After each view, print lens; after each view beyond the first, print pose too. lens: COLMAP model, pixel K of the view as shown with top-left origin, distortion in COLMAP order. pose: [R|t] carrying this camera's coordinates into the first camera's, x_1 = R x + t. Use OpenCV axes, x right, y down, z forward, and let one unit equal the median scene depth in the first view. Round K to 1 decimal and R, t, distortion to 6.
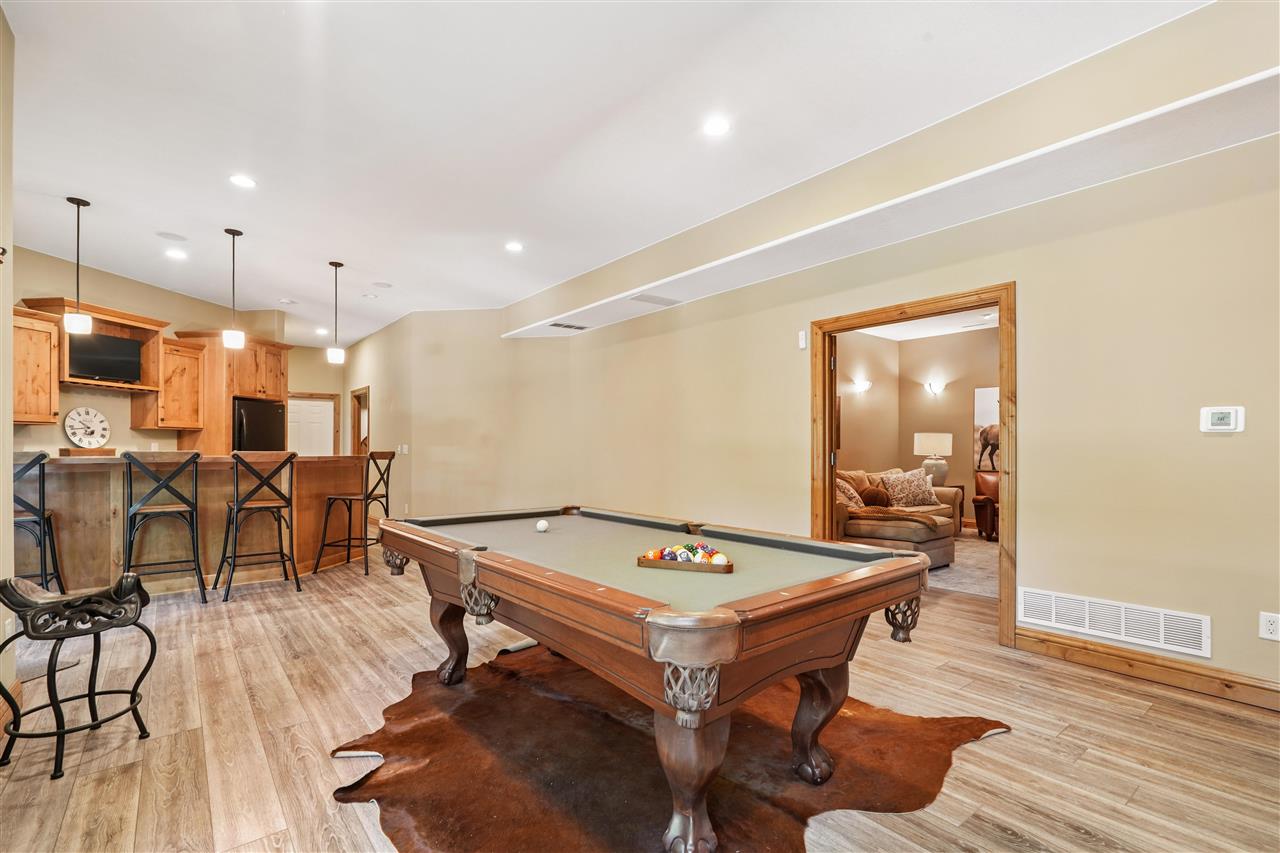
lens RADIAL K [[581.3, 0, 645.9], [0, 581.3, 447.1], [0, 0, 1]] dist [-0.002434, 0.002246]
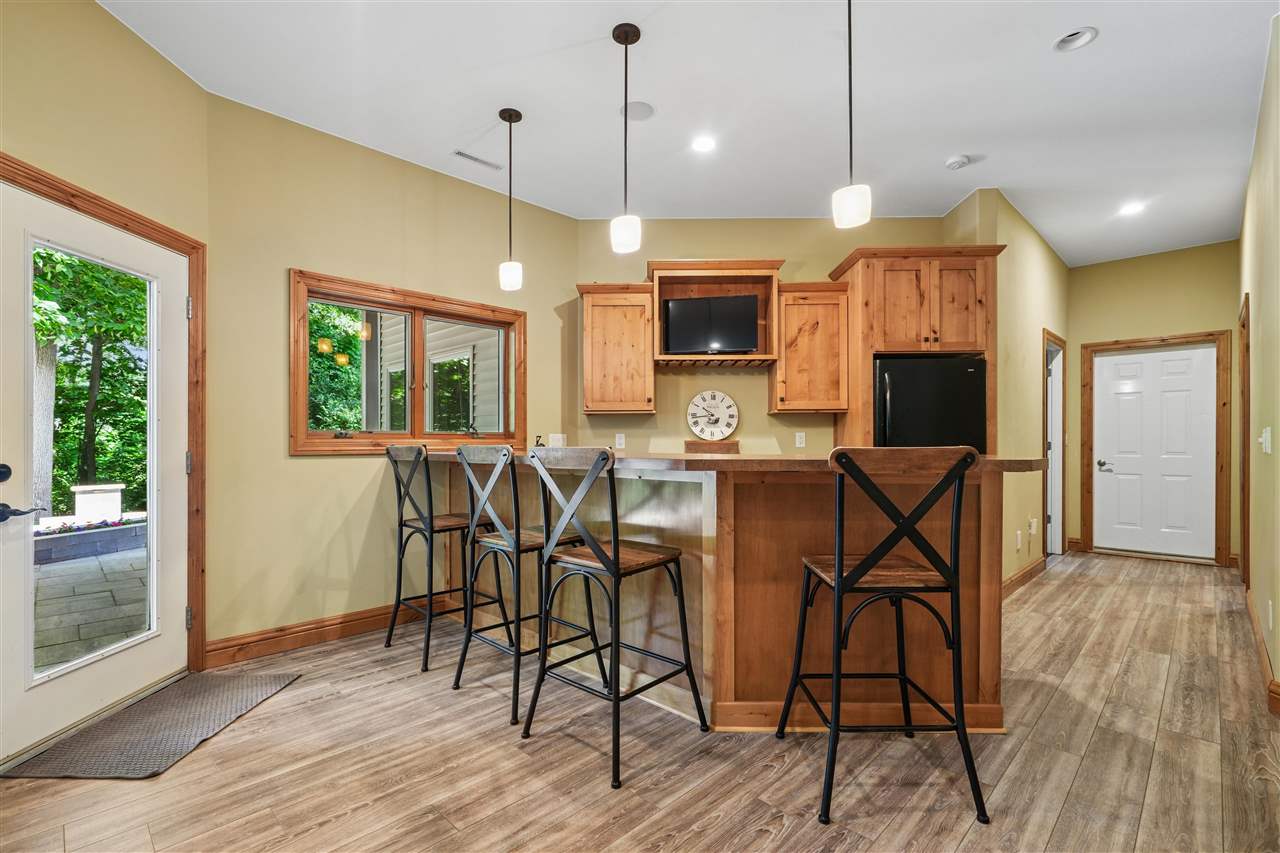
lens RADIAL K [[581.3, 0, 642.5], [0, 581.3, 443.1], [0, 0, 1]] dist [-0.002434, 0.002246]
pose [[0.109765, 0.001795, -0.993956, -0.157399], [0.009149, 0.999954, 0.002816, 0.003043], [0.993916, -0.009402, 0.109743, 0.830245]]
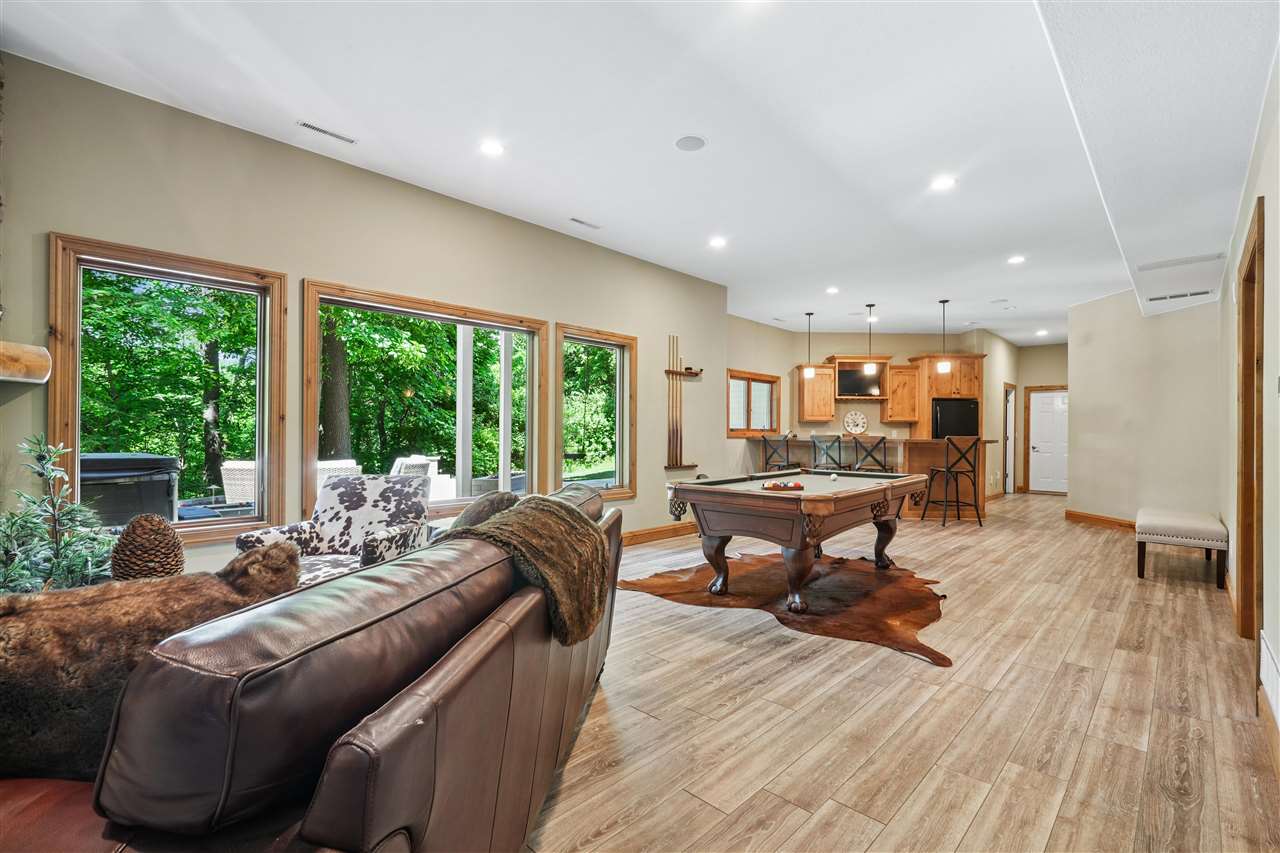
lens RADIAL K [[581.3, 0, 643.2], [0, 581.3, 432.3], [0, 0, 1]] dist [-0.002434, 0.002246]
pose [[0.138636, -0.000392, -0.990343, 0.758748], [-0.003054, 0.999995, -0.000824, 0.001305], [0.990339, 0.003139, 0.138634, 0.096178]]
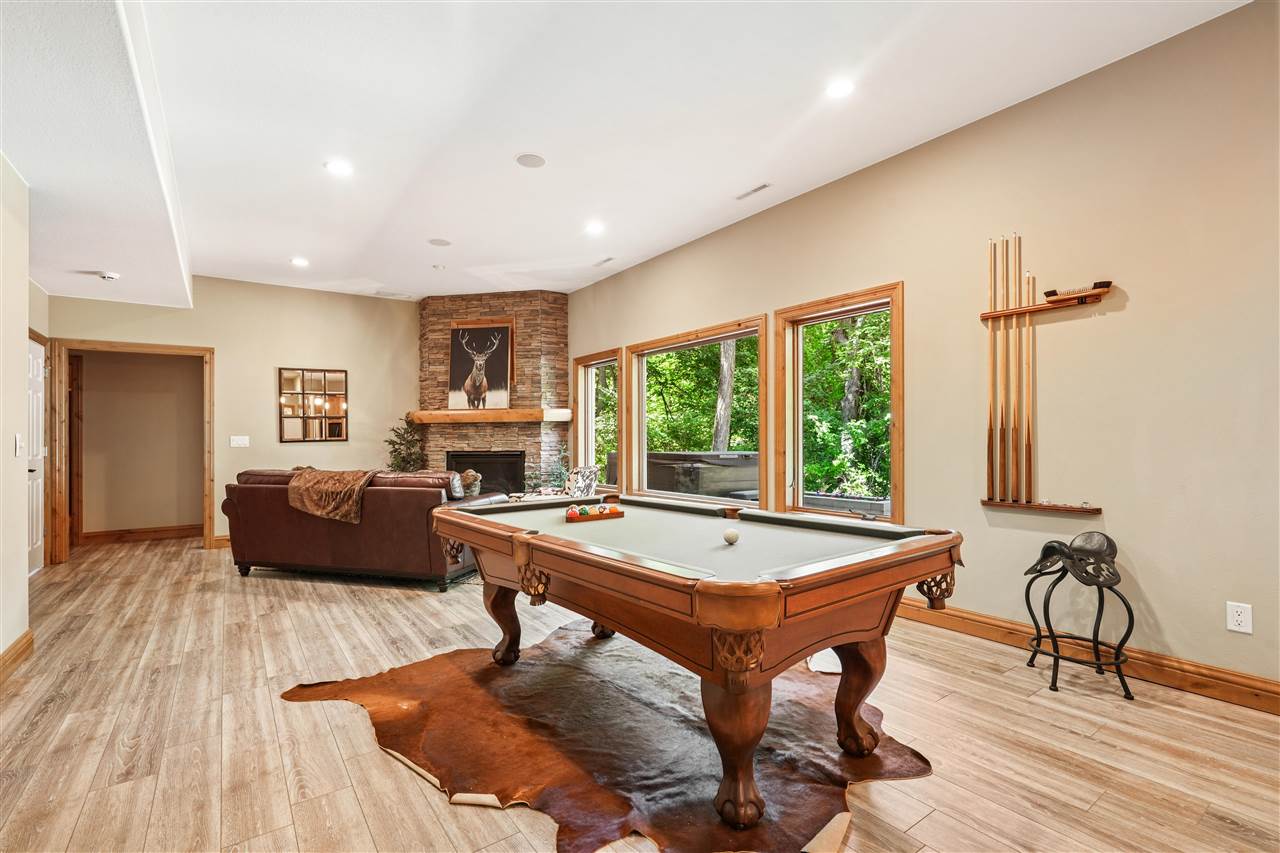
lens RADIAL K [[581.3, 0, 642.1], [0, 581.3, 434.4], [0, 0, 1]] dist [-0.002434, 0.002246]
pose [[-0.998404, 0.008608, 0.055824, -0.053790], [0.008112, 0.999926, -0.009095, 0.002124], [-0.055898, -0.008628, -0.998399, 0.913754]]
